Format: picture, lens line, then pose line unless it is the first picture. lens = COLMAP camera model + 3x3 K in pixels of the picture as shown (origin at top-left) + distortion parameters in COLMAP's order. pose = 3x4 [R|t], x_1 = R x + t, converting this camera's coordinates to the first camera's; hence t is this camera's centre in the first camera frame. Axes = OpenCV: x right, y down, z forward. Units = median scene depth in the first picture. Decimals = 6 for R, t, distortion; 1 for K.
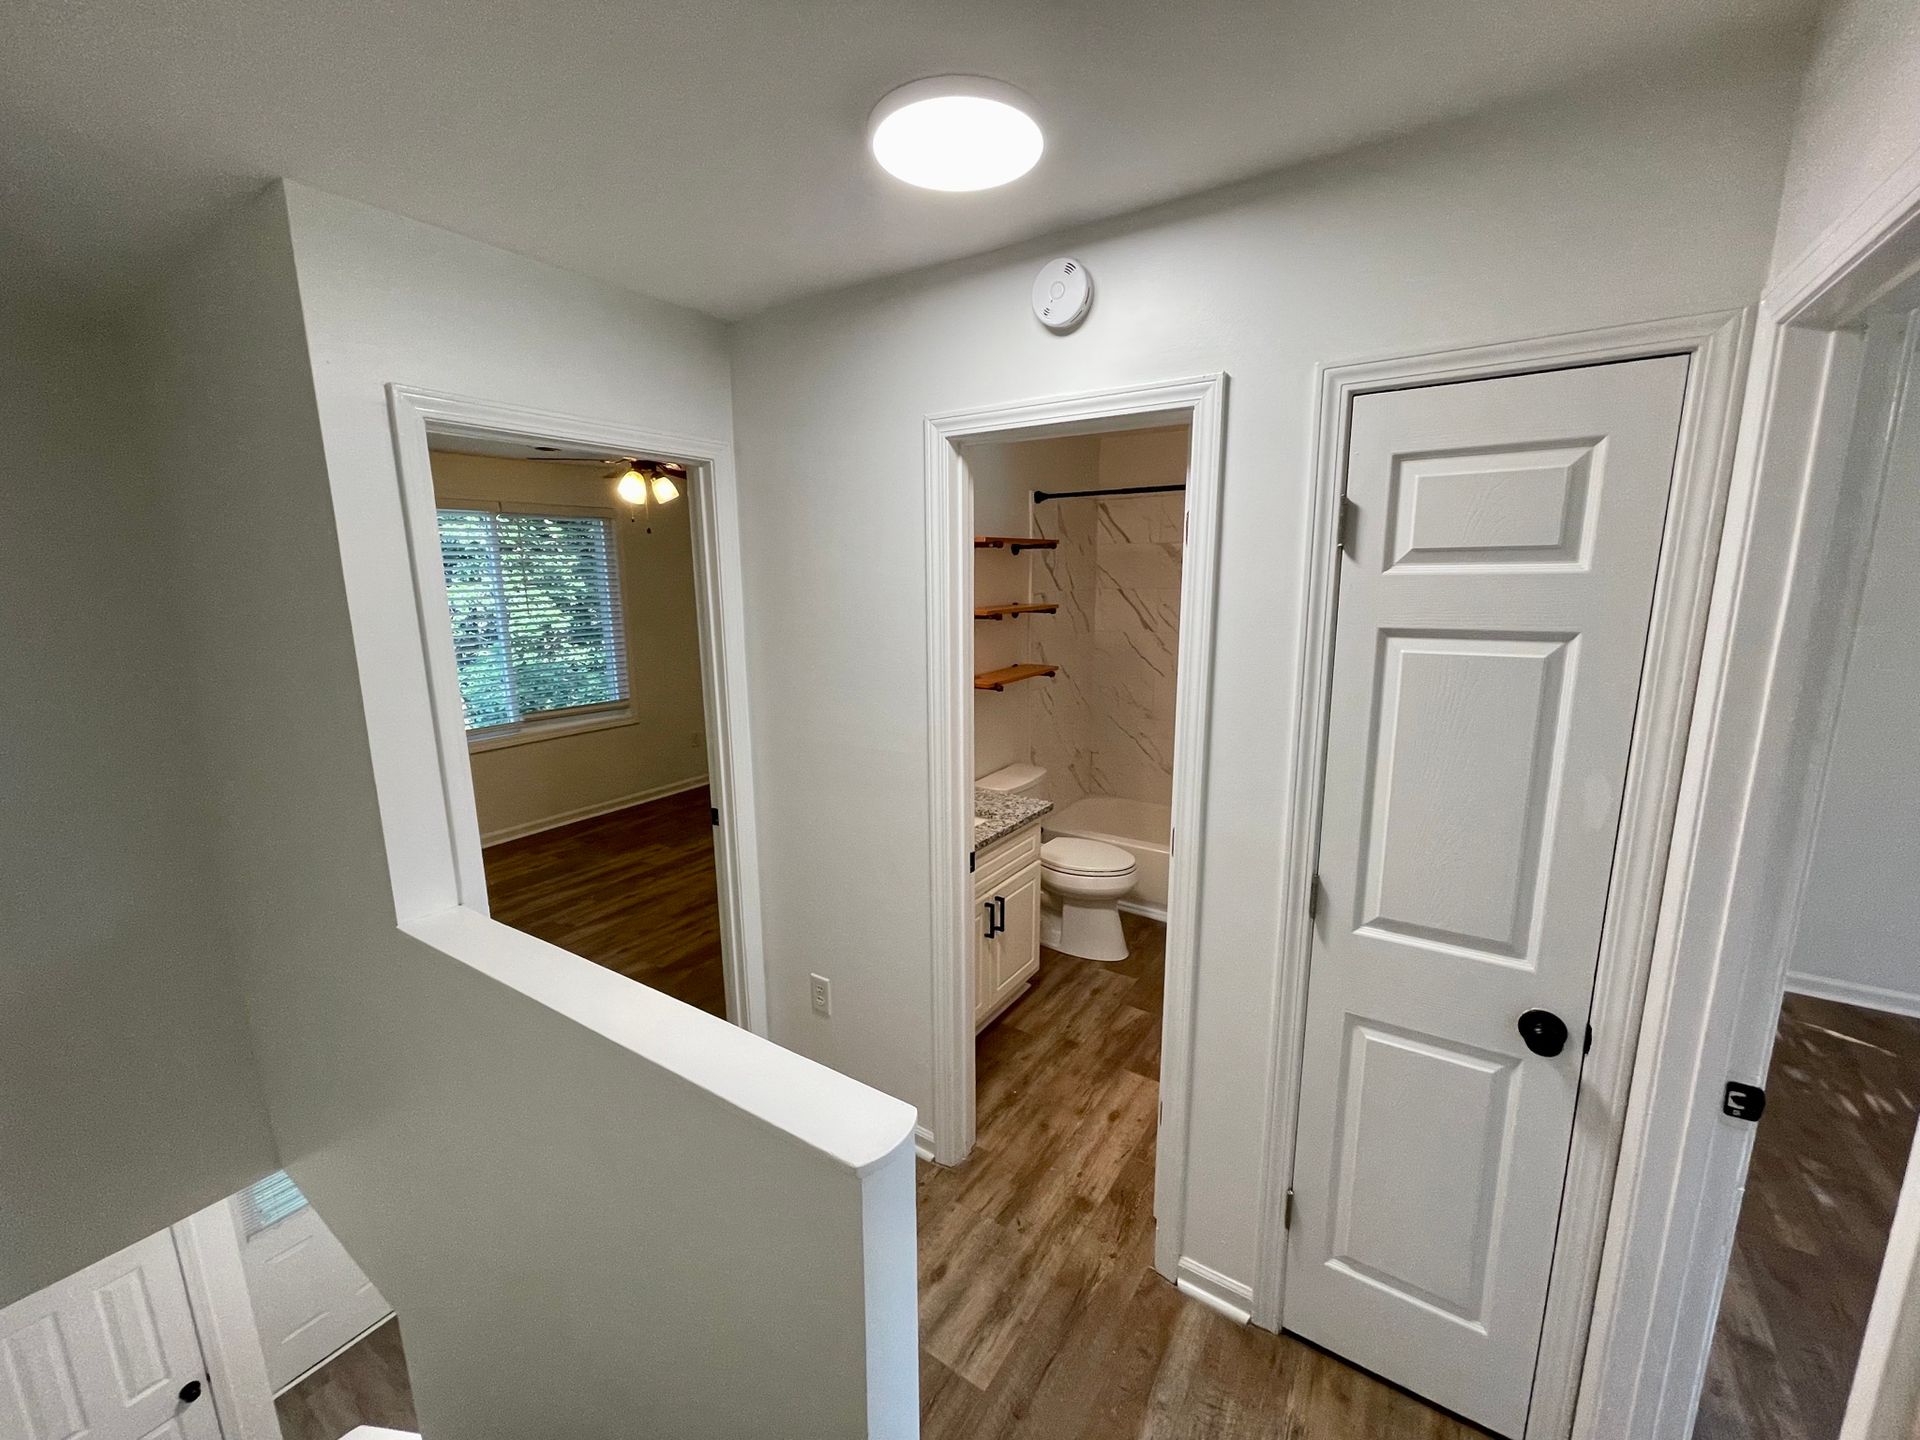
lens RADIAL K [[775.0, 0, 951.6], [0, 775.0, 724.0], [0, 0, 1]] dist [-0.002475, -0.000143]
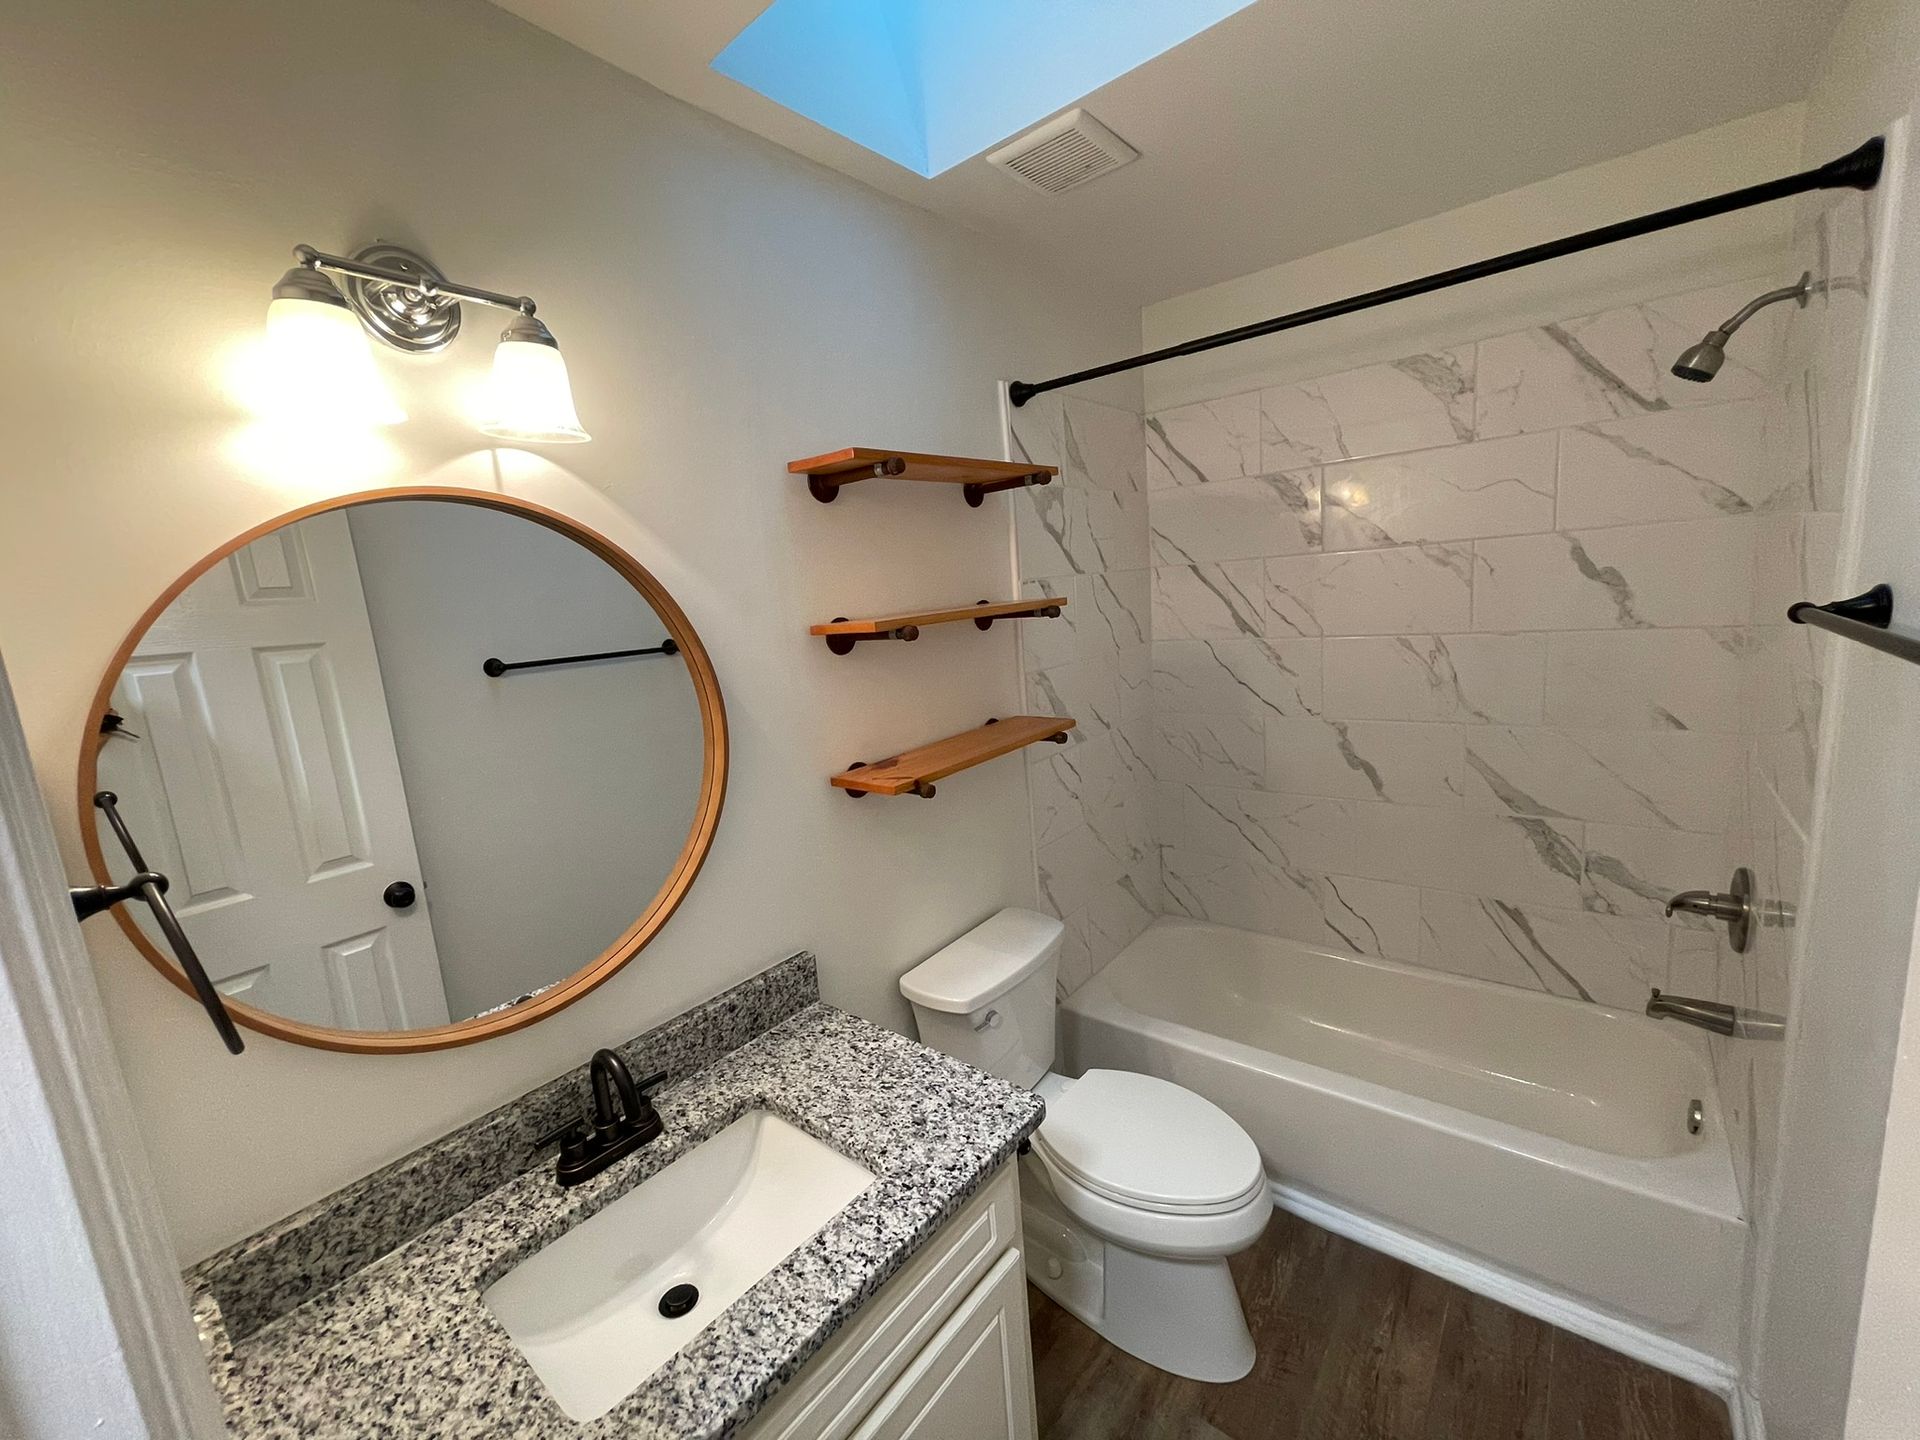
lens RADIAL K [[768.9, 0, 948.3], [0, 768.9, 720.4], [0, 0, 1]] dist [0.002939, -0.000246]
pose [[0.992704, -0.053973, -0.107819, 0.109824], [0.052093, 0.998438, -0.020180, -0.068029], [0.108740, 0.014416, 0.993966, 0.491698]]
